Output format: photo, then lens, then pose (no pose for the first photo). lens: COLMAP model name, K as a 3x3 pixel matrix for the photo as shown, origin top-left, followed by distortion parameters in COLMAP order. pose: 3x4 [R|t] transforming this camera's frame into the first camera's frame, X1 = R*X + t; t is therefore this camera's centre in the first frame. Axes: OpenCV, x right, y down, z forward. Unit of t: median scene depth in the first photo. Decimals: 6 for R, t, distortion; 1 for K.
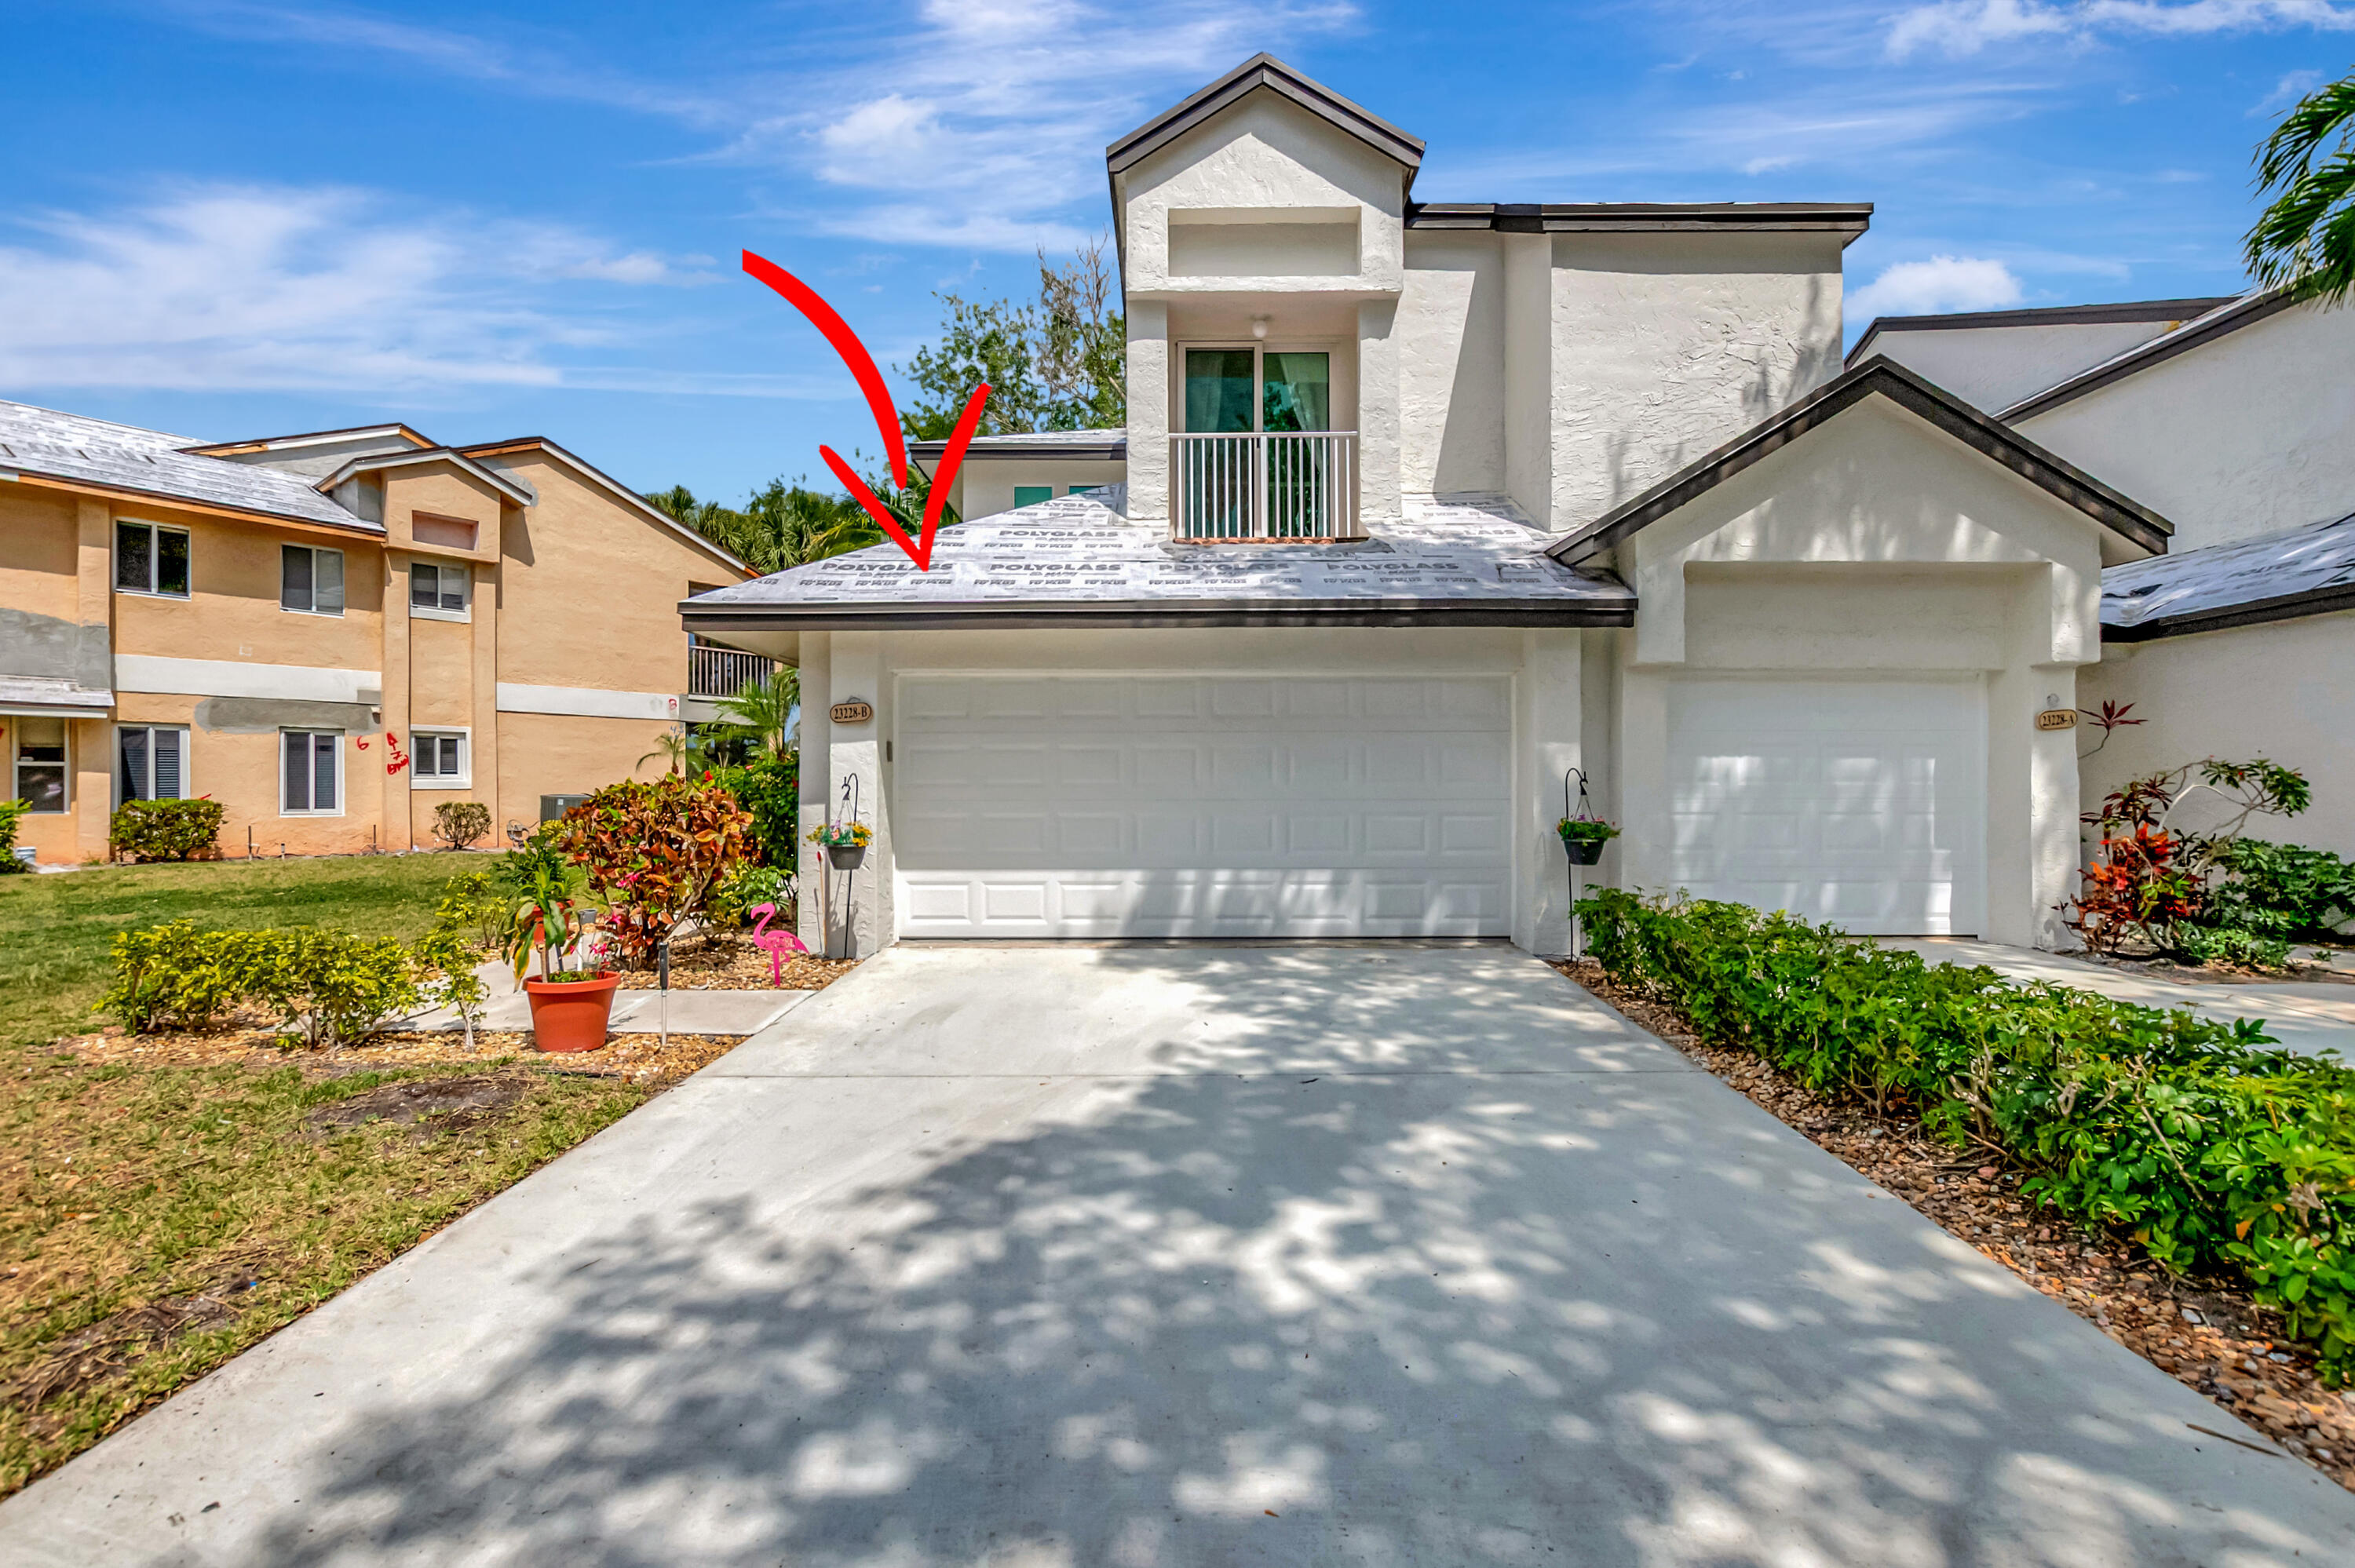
lens RADIAL K [[1041.8, 0, 1182.4], [0, 1041.8, 780.6], [0, 0, 1]] dist [-0.013146, 0.003976]
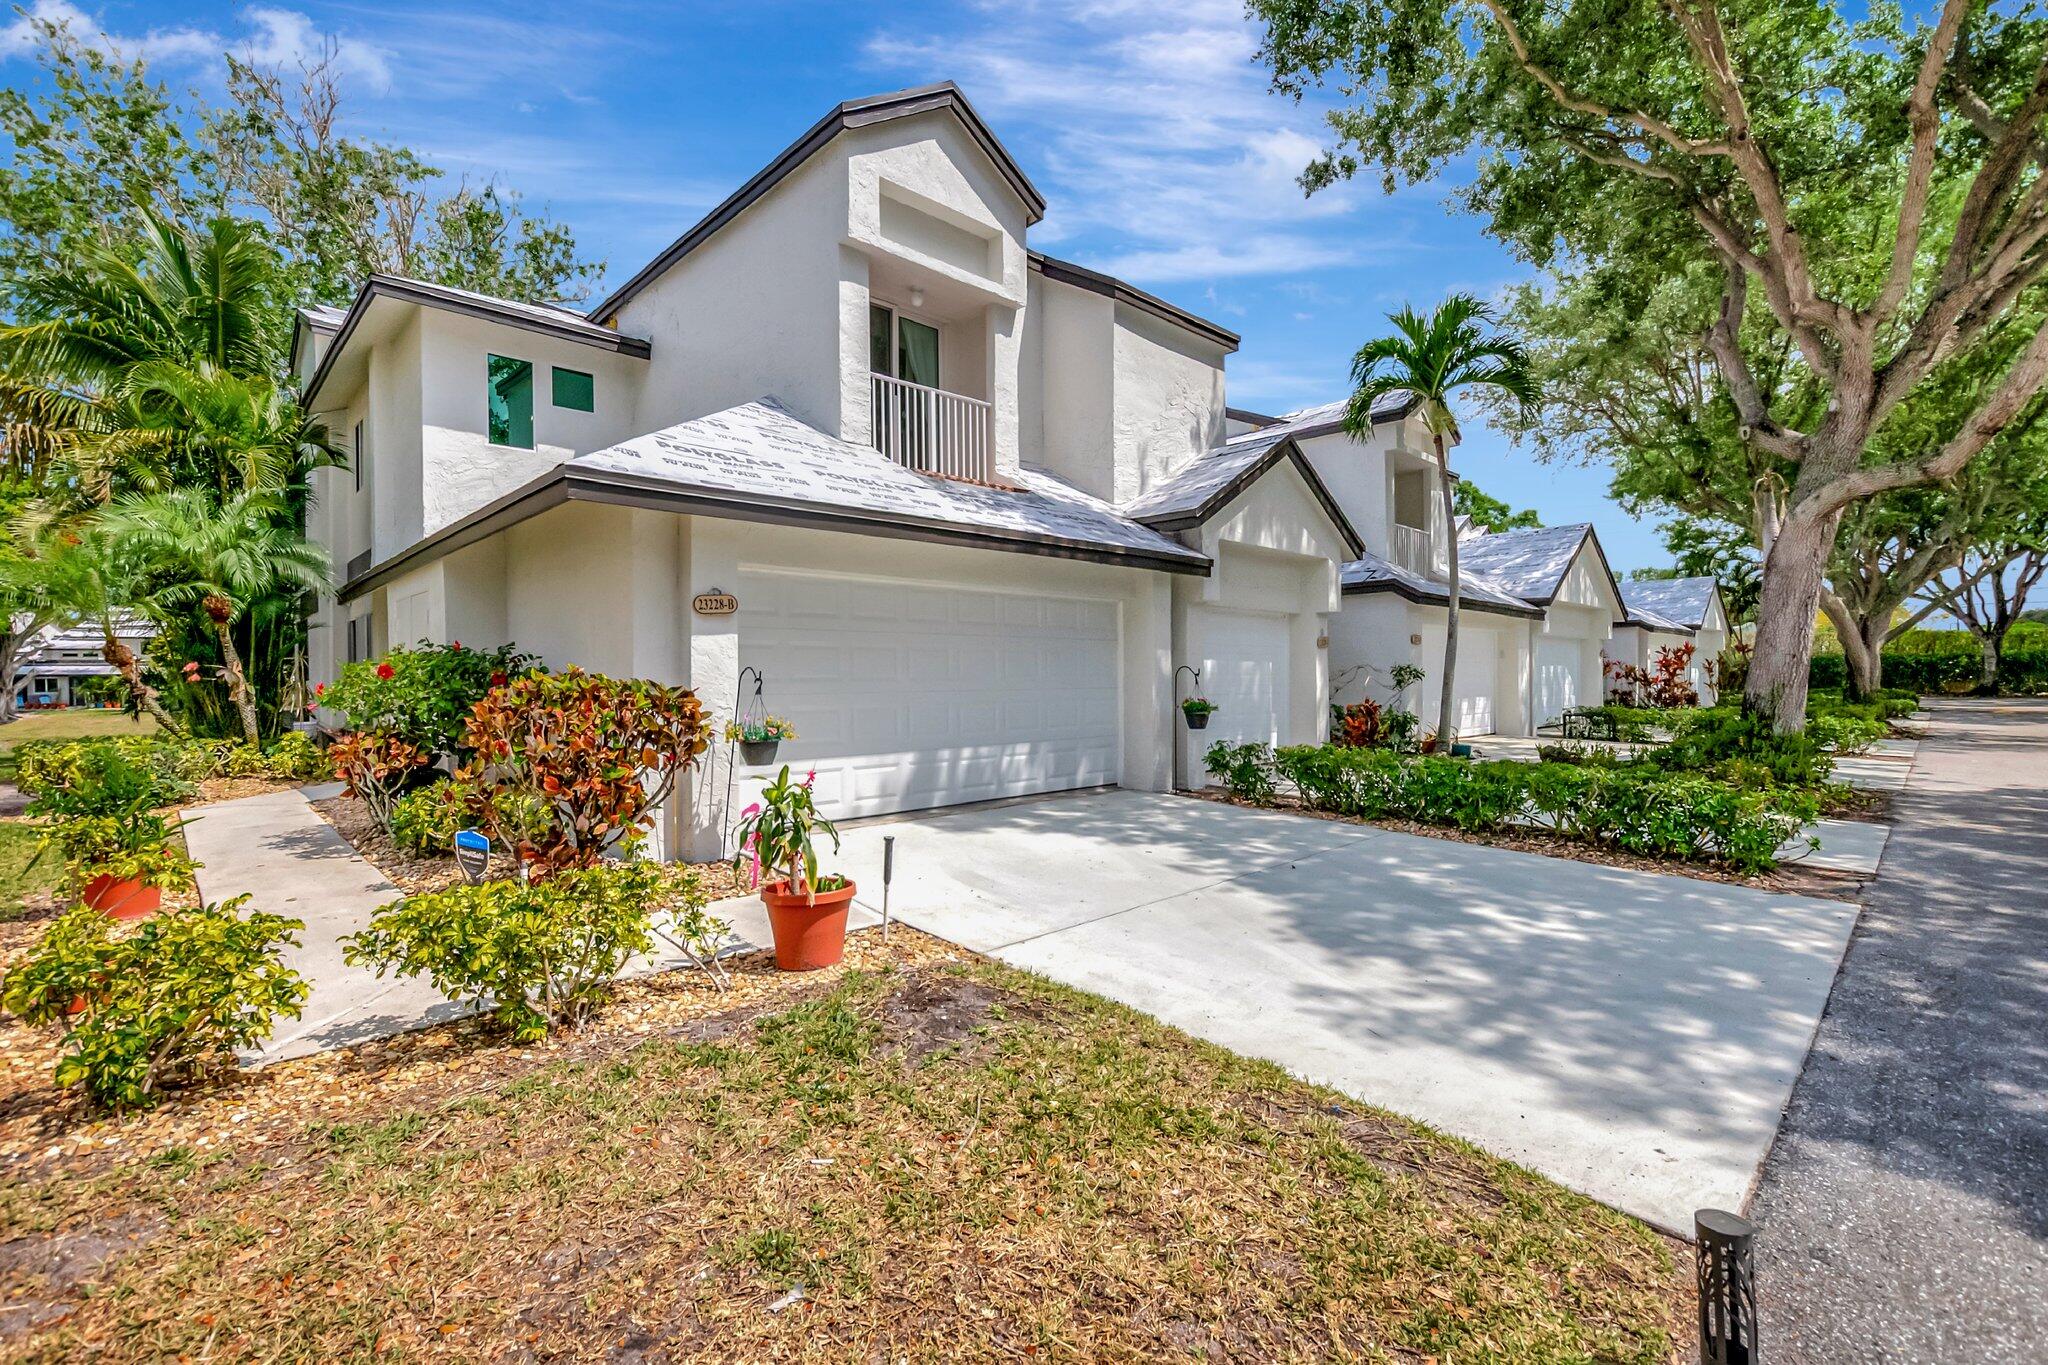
lens RADIAL K [[906.1, 0, 1038.0], [0, 906.1, 682.2], [0, 0, 1]] dist [-0.013146, 0.003976]
pose [[0.711049, -0.006432, 0.703113, -0.702017], [0.002996, 0.999977, 0.006118, 0.002499], [-0.703136, -0.002244, 0.711052, 0.196755]]
